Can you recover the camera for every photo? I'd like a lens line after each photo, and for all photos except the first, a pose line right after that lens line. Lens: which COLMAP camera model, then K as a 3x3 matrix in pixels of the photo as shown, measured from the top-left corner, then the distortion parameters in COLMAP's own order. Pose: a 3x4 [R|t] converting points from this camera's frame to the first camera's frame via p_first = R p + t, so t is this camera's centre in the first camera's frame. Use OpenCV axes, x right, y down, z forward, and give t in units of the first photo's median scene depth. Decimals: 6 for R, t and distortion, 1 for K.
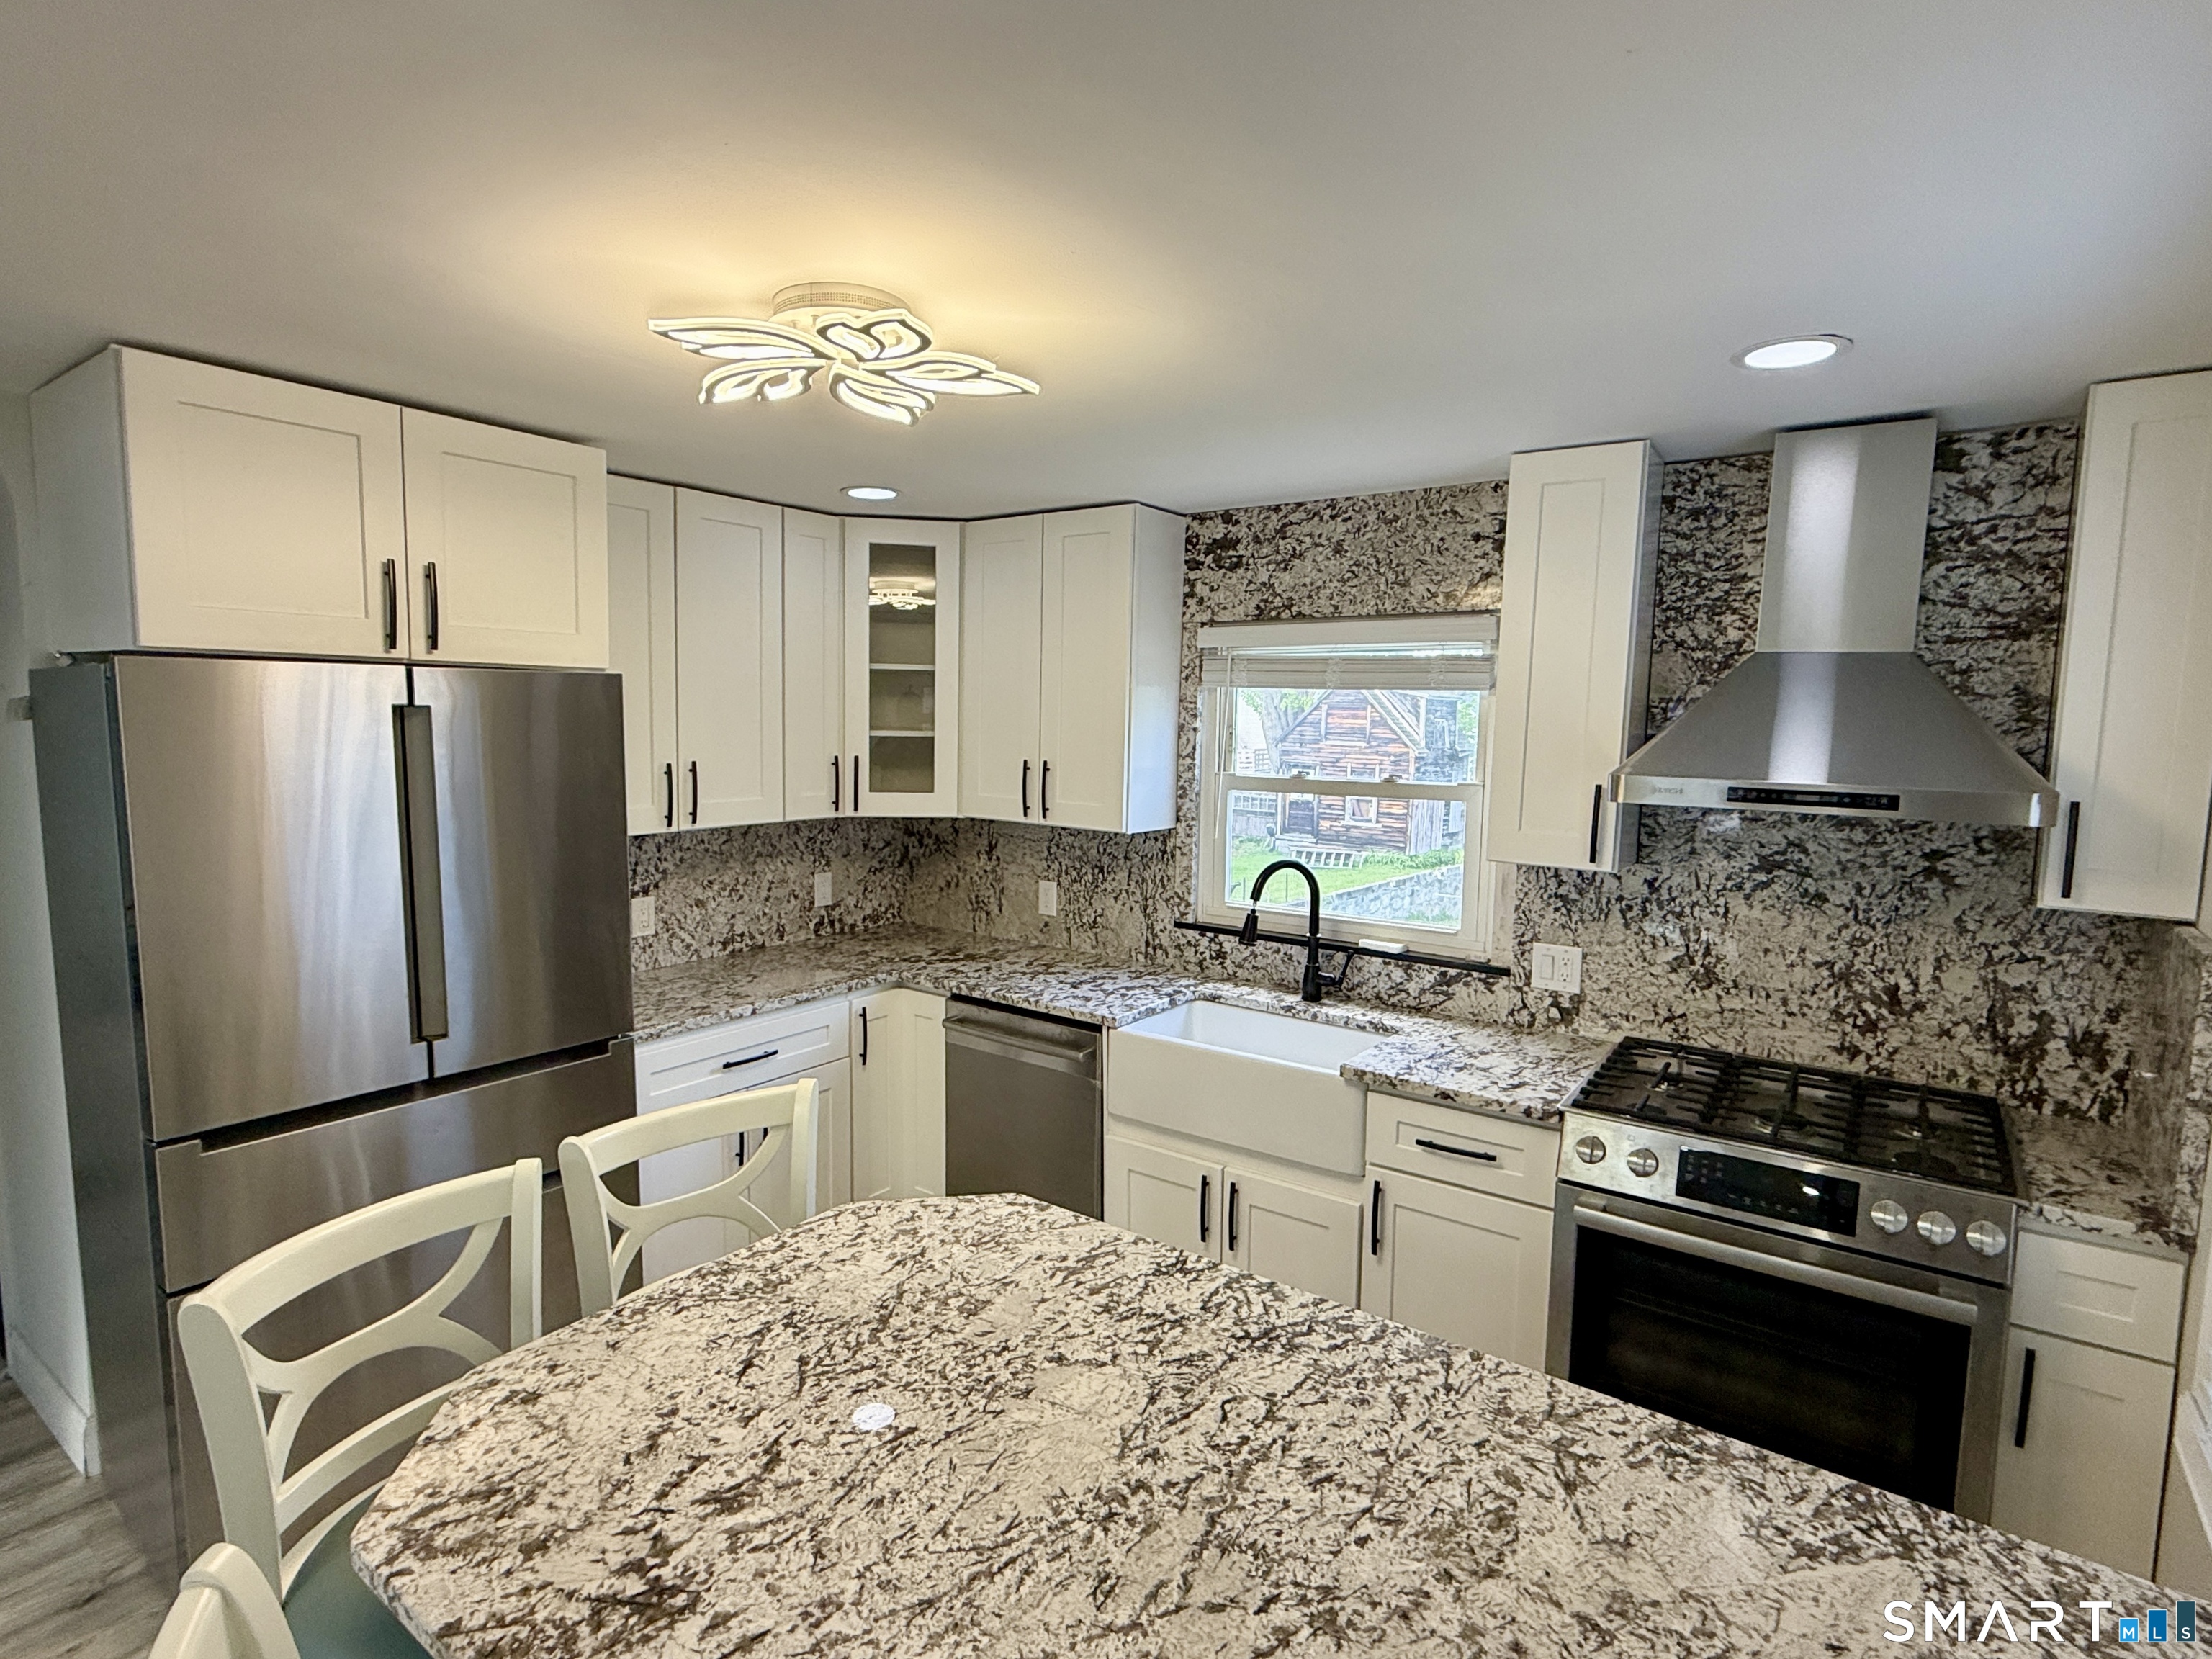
lens RADIAL K [[1125.7, 0, 1106.0], [0, 1125.7, 829.5], [0, 0, 1]] dist [-0.000119, -0.000568]
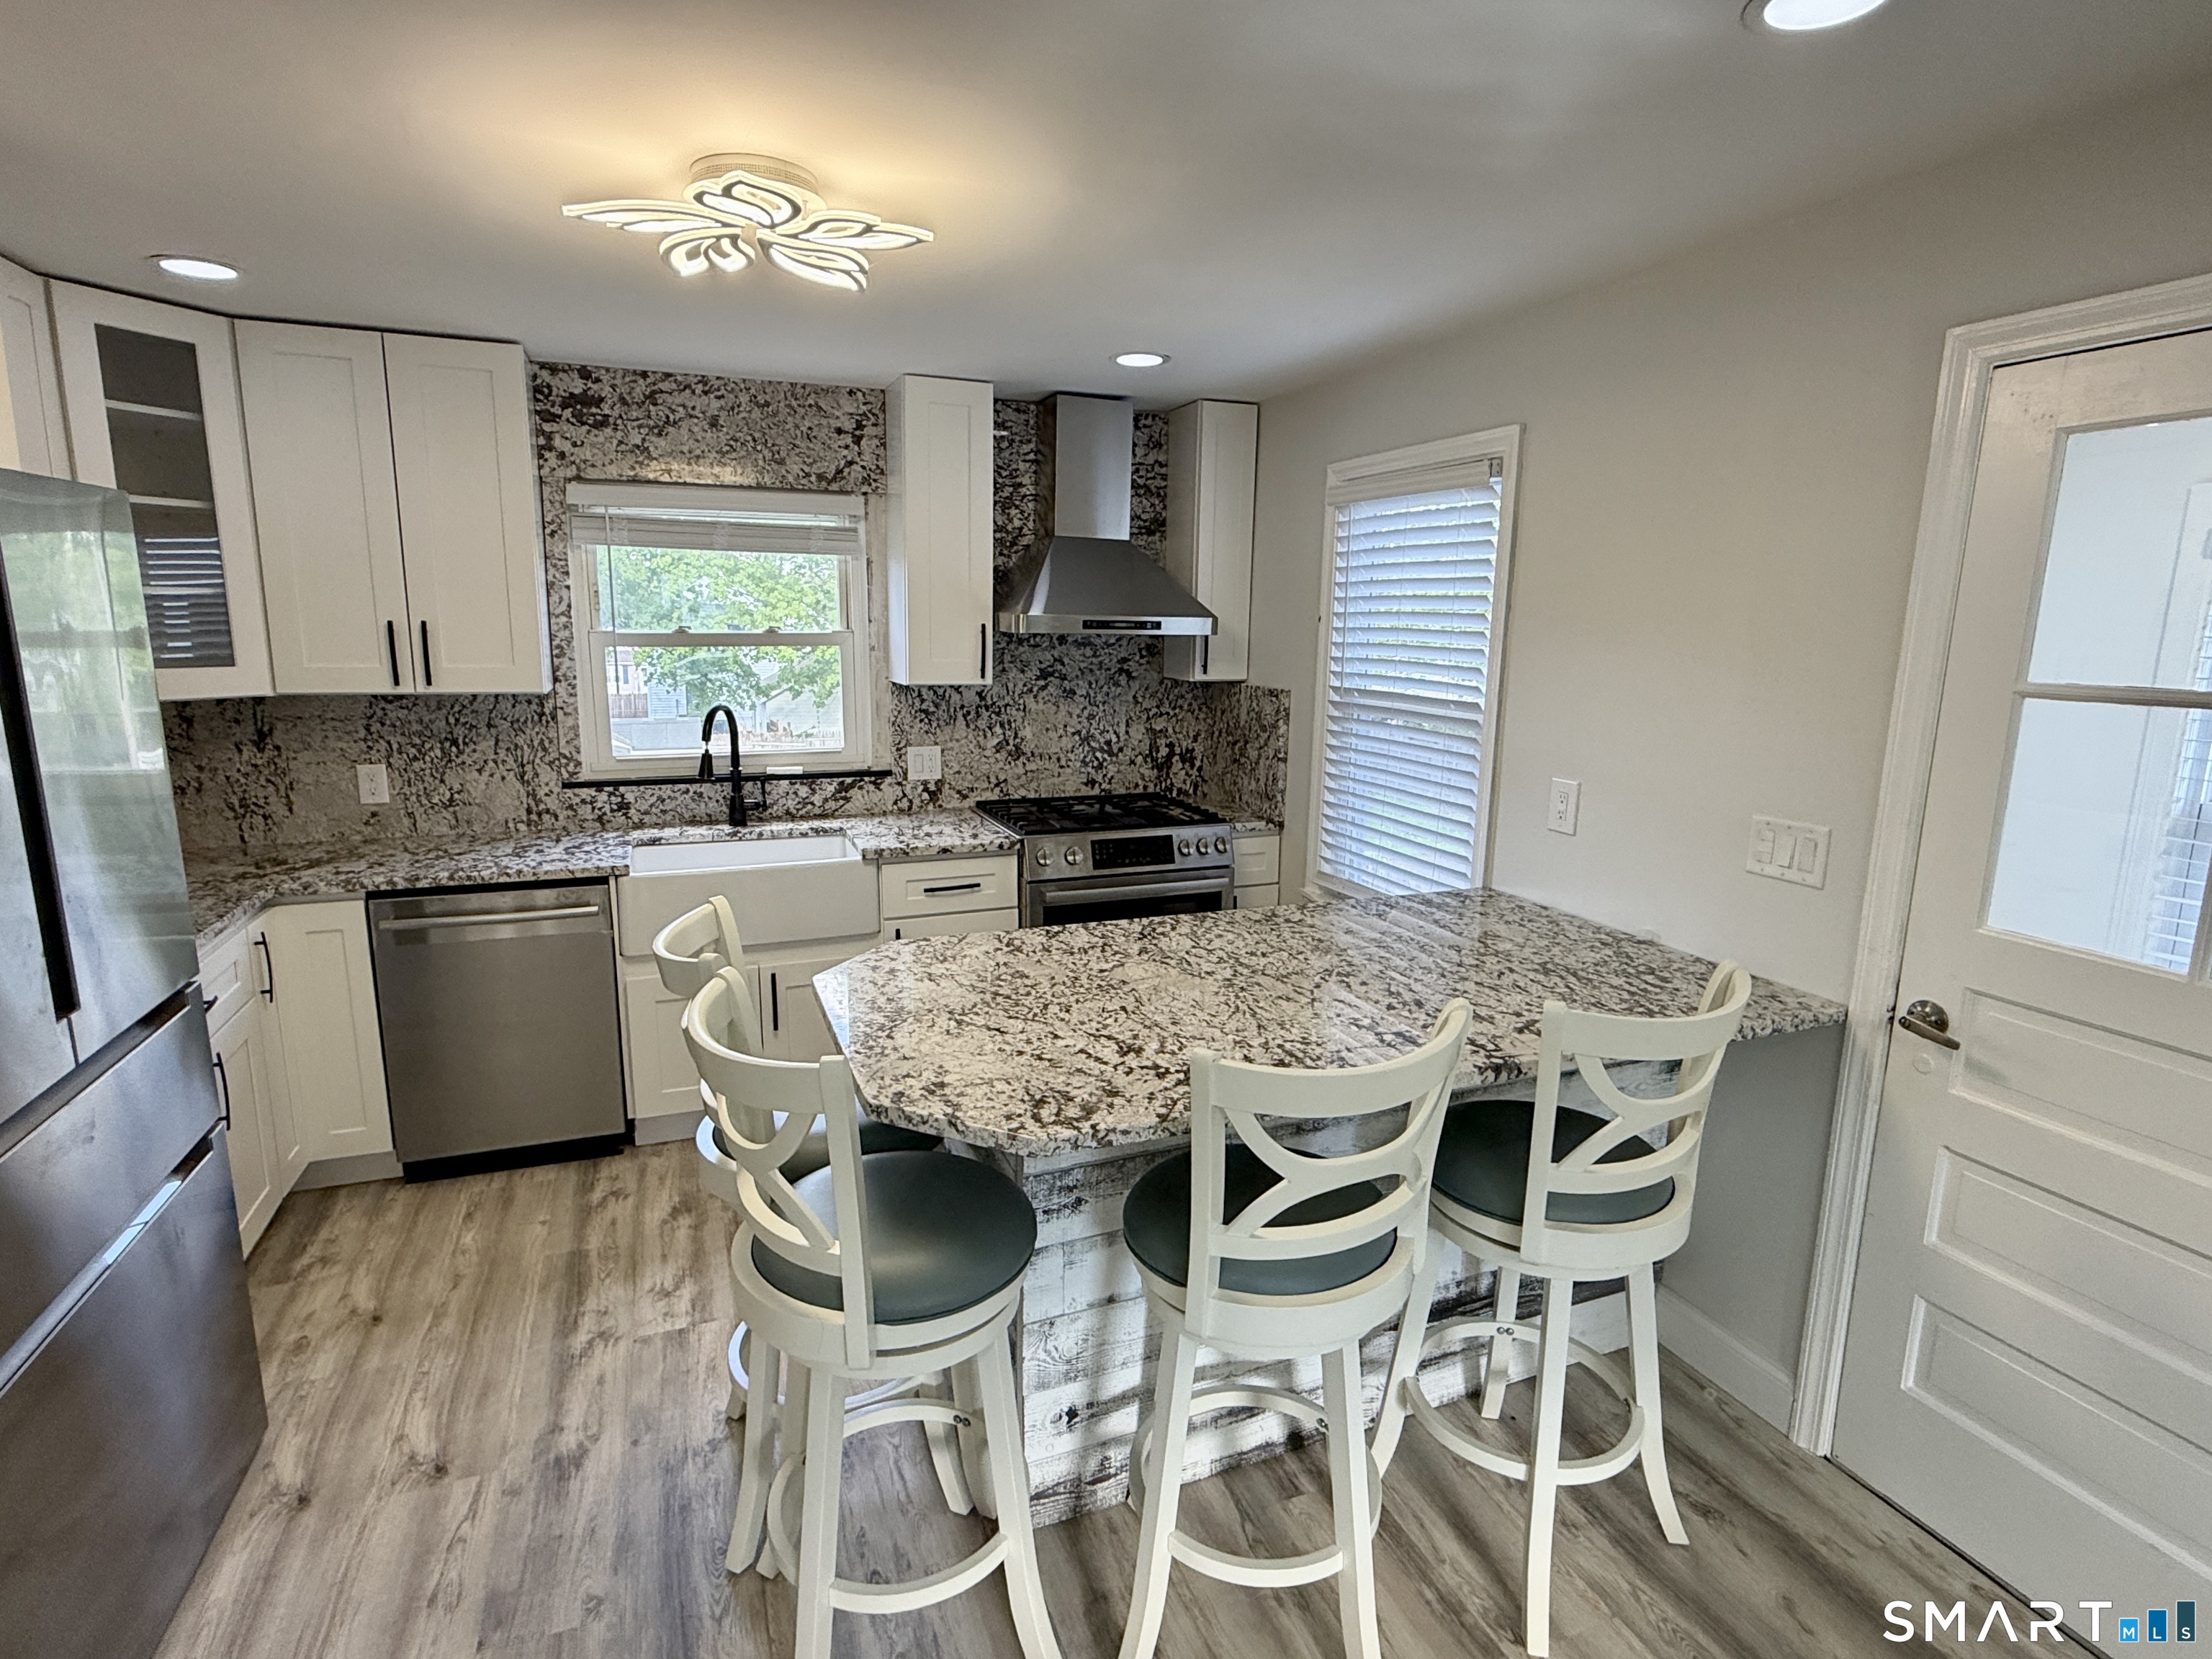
lens RADIAL K [[1125.7, 0, 1106.0], [0, 1125.7, 829.5], [0, 0, 1]] dist [-0.000119, -0.000568]
pose [[0.539848, -0.168004, 0.824826, -0.602796], [0.082147, 0.985718, 0.147010, 0.017928], [-0.837745, -0.011606, 0.545939, 0.058701]]
